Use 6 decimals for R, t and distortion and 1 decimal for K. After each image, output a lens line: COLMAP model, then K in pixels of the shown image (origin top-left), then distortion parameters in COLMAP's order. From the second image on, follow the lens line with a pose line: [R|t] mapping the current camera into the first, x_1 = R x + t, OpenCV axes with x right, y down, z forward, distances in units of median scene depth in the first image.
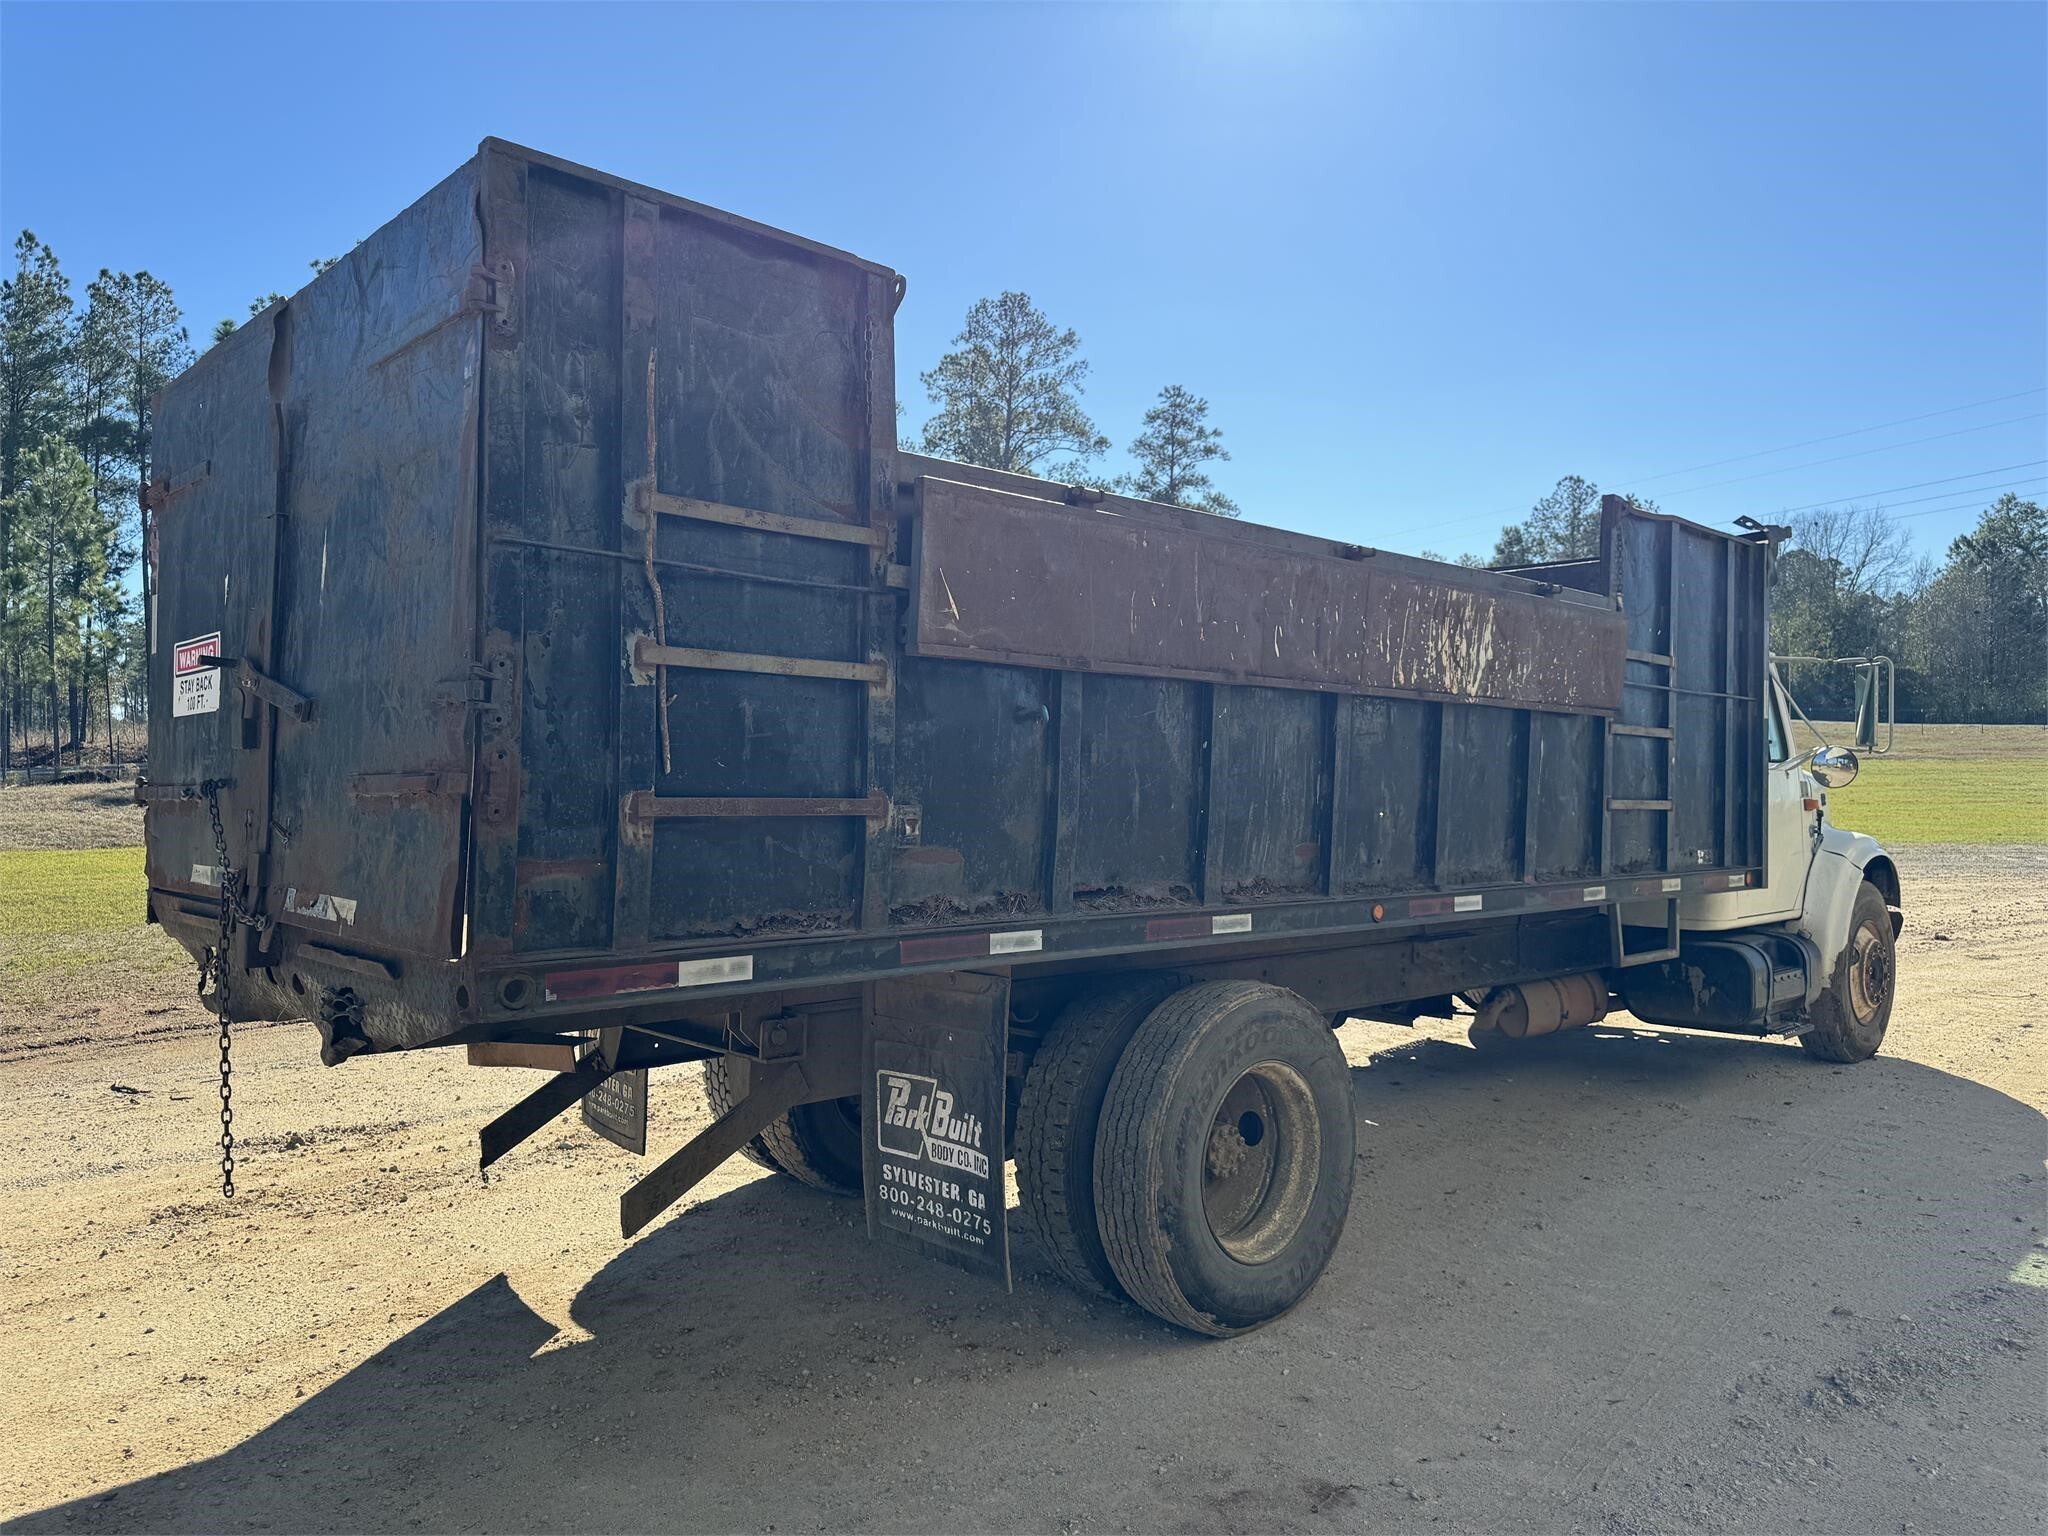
lens RADIAL K [[1427.9, 0, 1021.4], [0, 1427.9, 775.6], [0, 0, 1]] dist [0.131481, -0.212298]
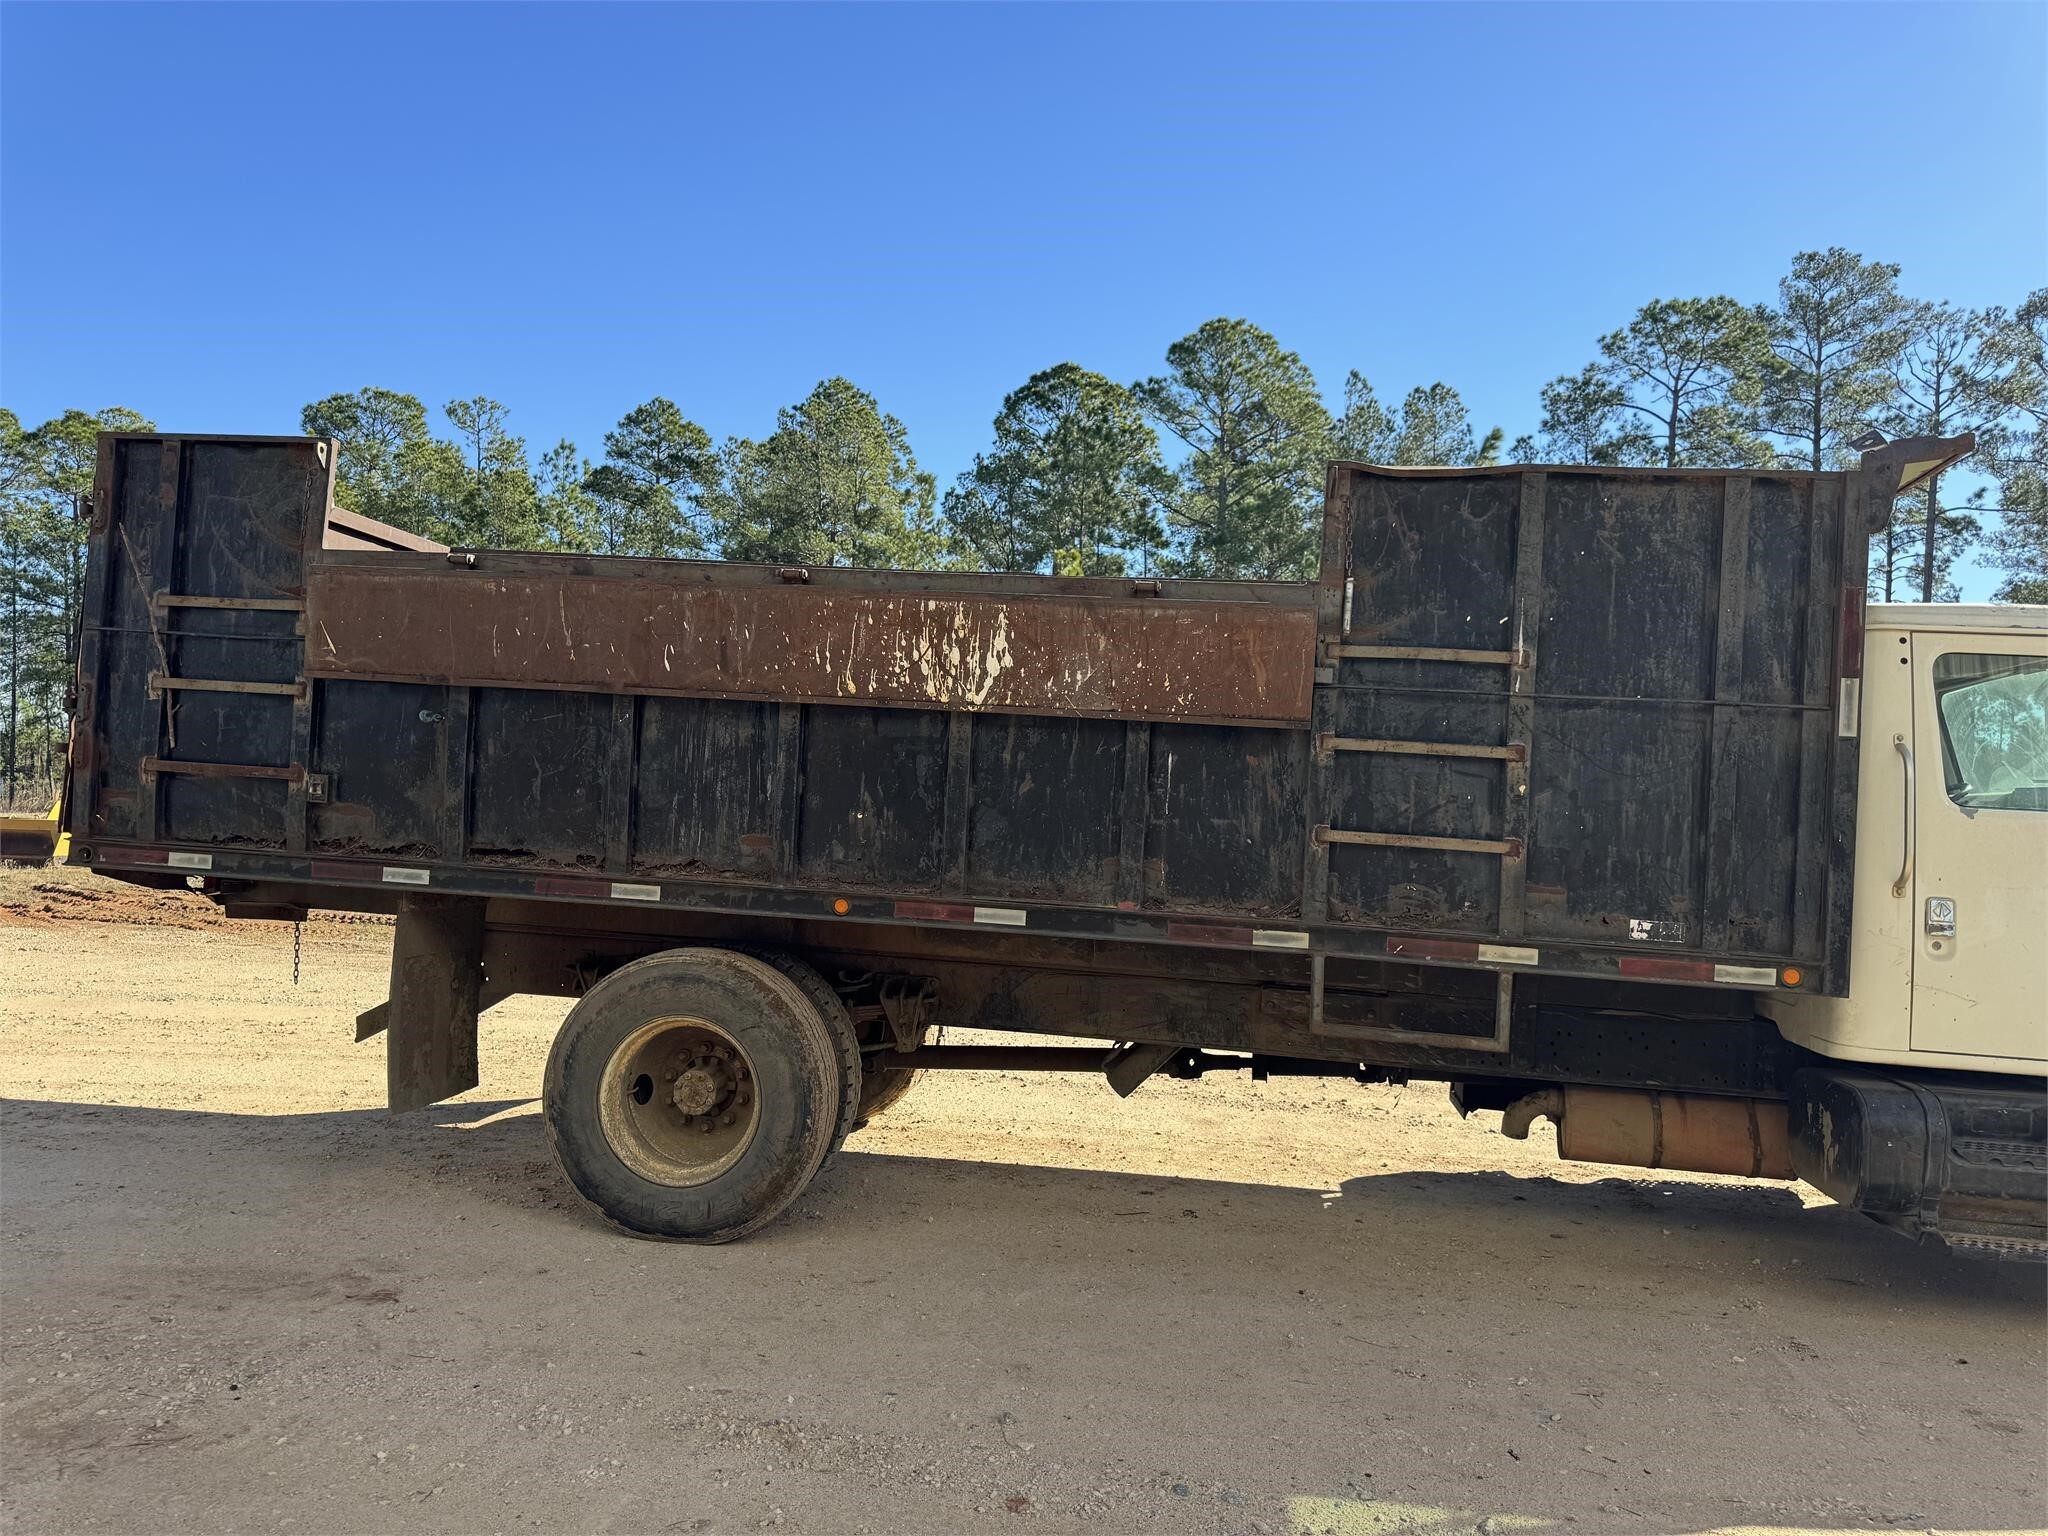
lens RADIAL K [[1424.1, 0, 1008.1], [0, 1424.1, 764.8], [0, 0, 1]] dist [0.077680, -0.107409]
pose [[0.618879, 0.010583, -0.785415, 1.368281], [-0.046860, 0.998626, -0.023469, 0.010032], [0.784087, 0.051329, 0.618525, 0.522369]]
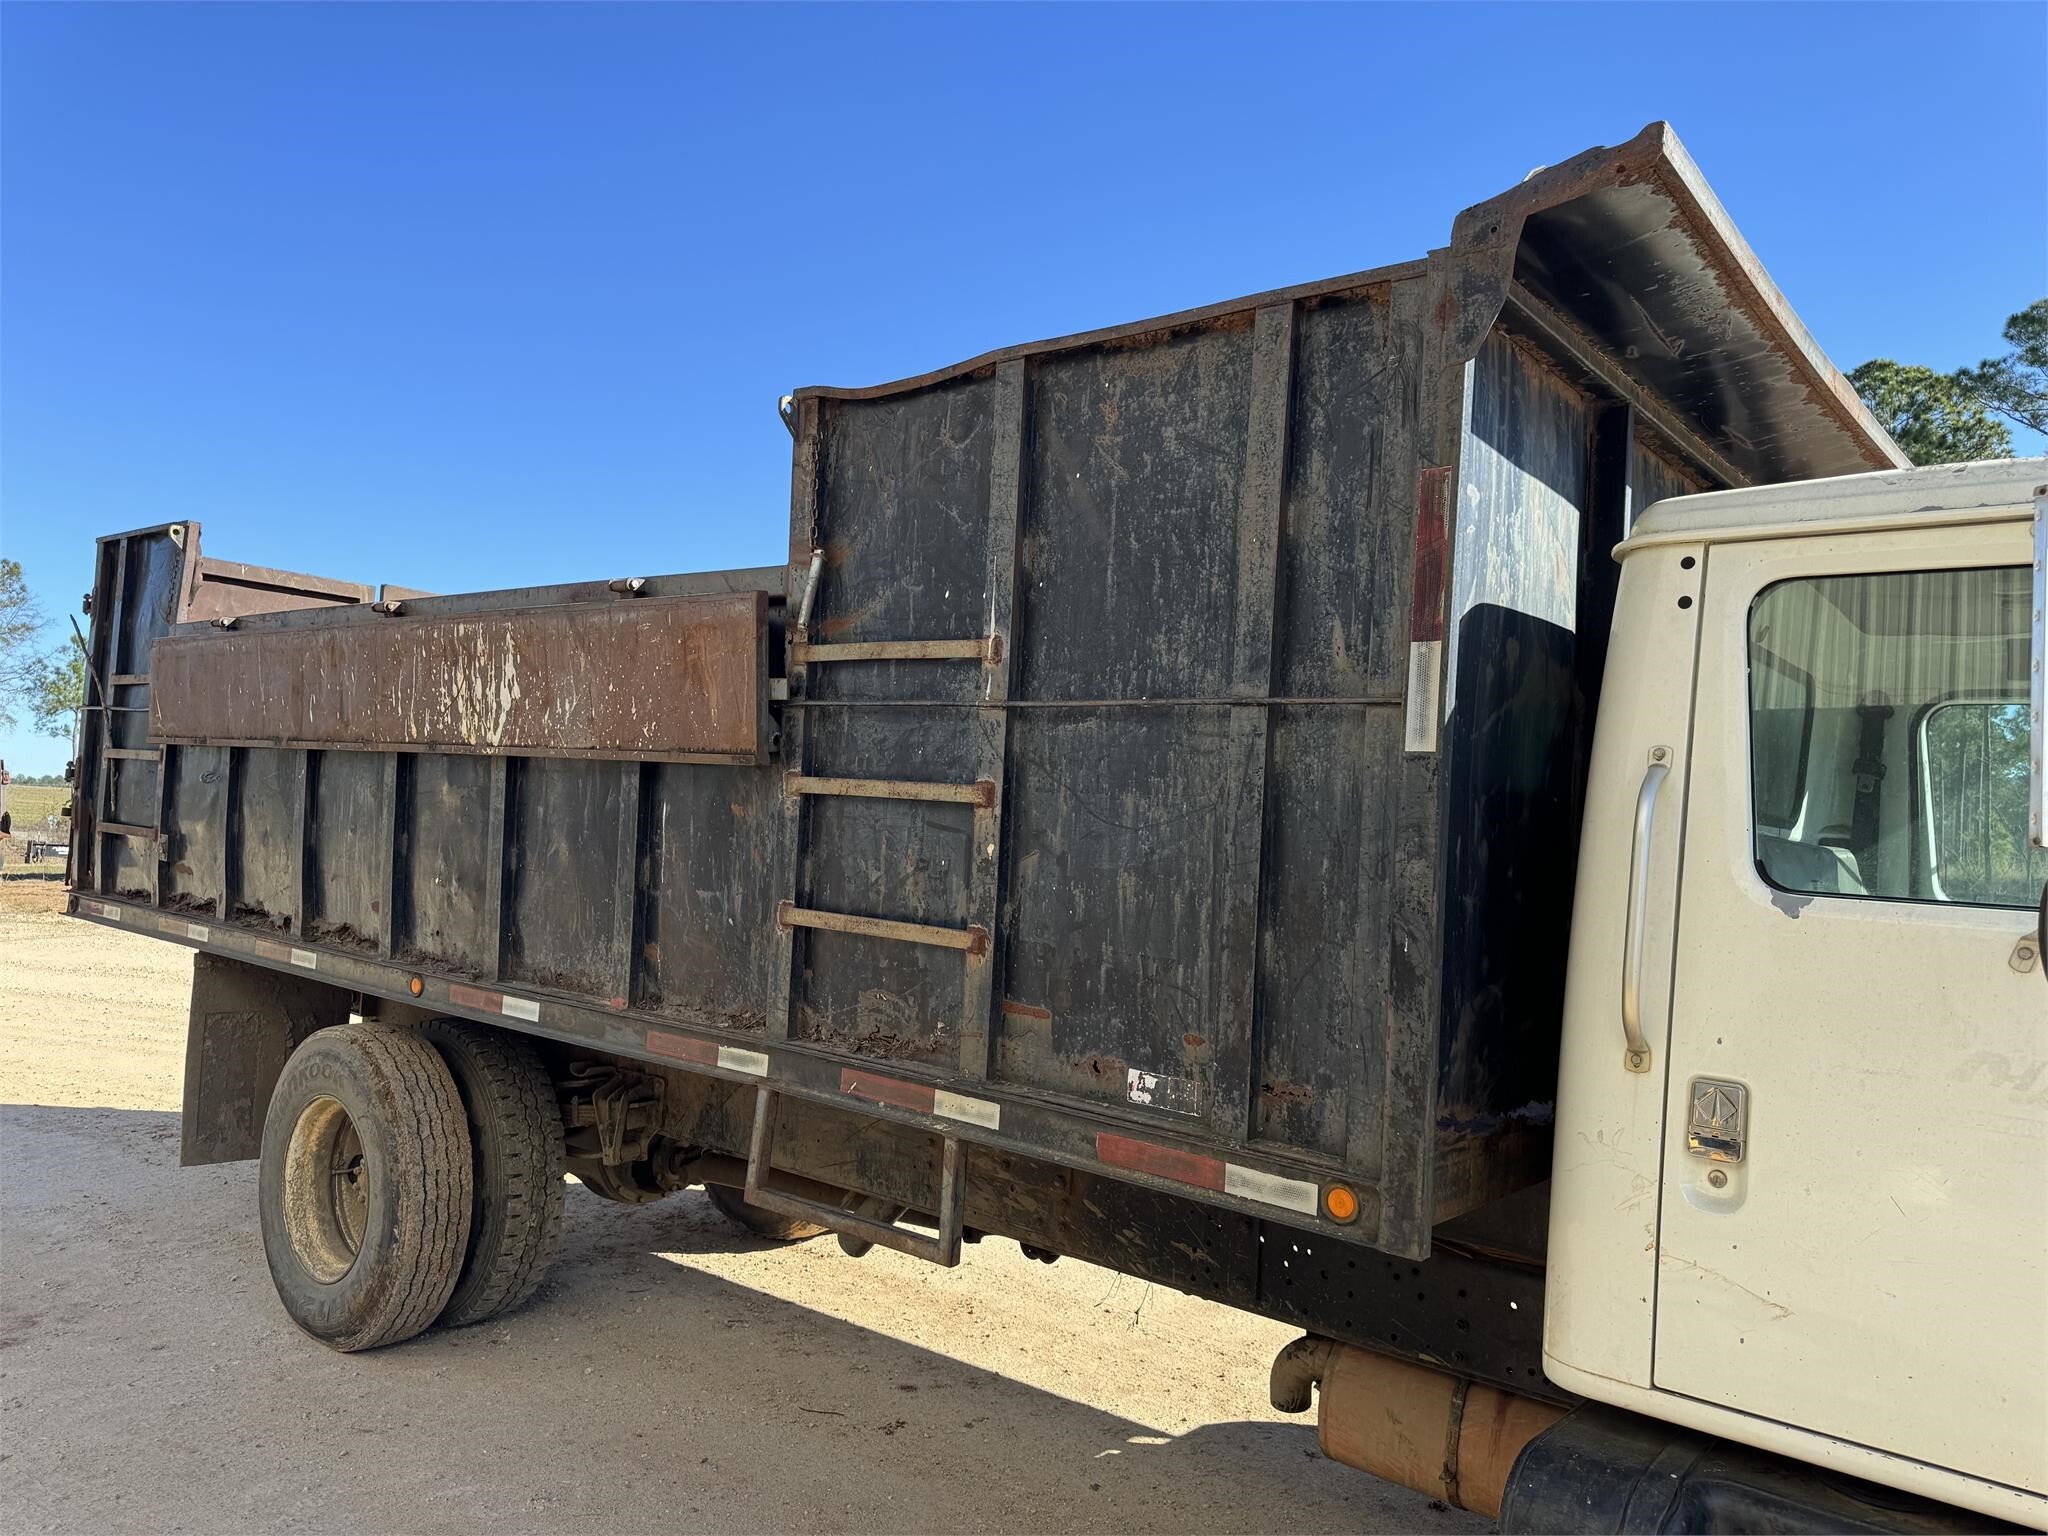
lens RADIAL K [[1427.9, 0, 1021.4], [0, 1427.9, 775.6], [0, 0, 1]] dist [0.131481, -0.212298]
pose [[0.135007, -0.032628, -0.990307, 1.452959], [-0.053050, 0.997786, -0.040107, -0.026865], [0.989423, 0.057950, 0.132978, 1.486994]]
